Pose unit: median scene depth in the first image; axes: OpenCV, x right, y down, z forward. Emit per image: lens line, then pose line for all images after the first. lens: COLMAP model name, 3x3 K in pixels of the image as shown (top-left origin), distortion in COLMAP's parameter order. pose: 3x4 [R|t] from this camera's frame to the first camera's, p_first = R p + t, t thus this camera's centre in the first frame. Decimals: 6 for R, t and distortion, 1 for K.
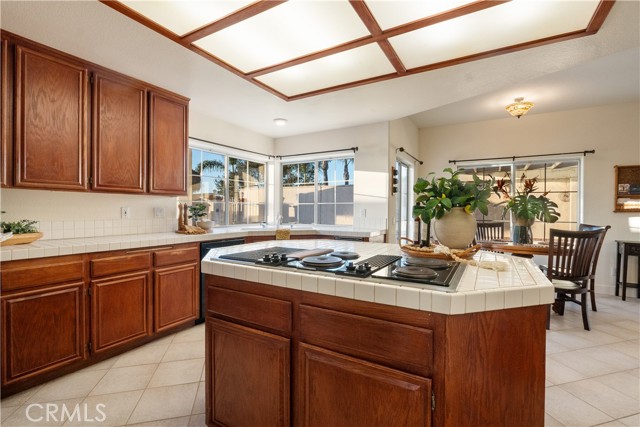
lens RADIAL K [[289.9, 0, 325.5], [0, 289.9, 212.2], [0, 0, 1]] dist [-0.011123, 0.000396]
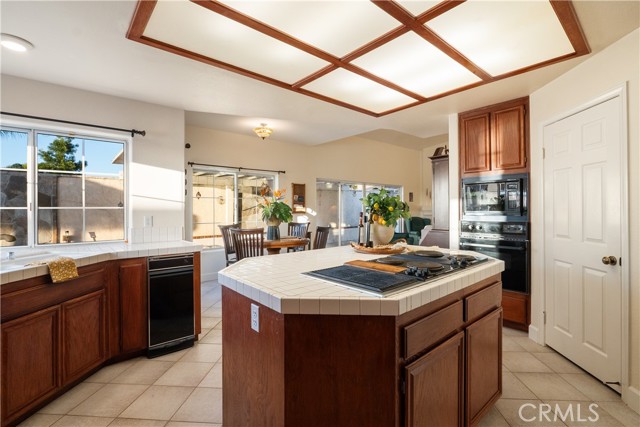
lens RADIAL K [[289.9, 0, 329.9], [0, 289.9, 208.8], [0, 0, 1]] dist [-0.011123, 0.000396]
pose [[0.317635, -0.006525, 0.948190, -0.426855], [0.019118, 0.999817, 0.000476, -0.021945], [-0.948020, 0.017976, 0.317702, 0.331773]]
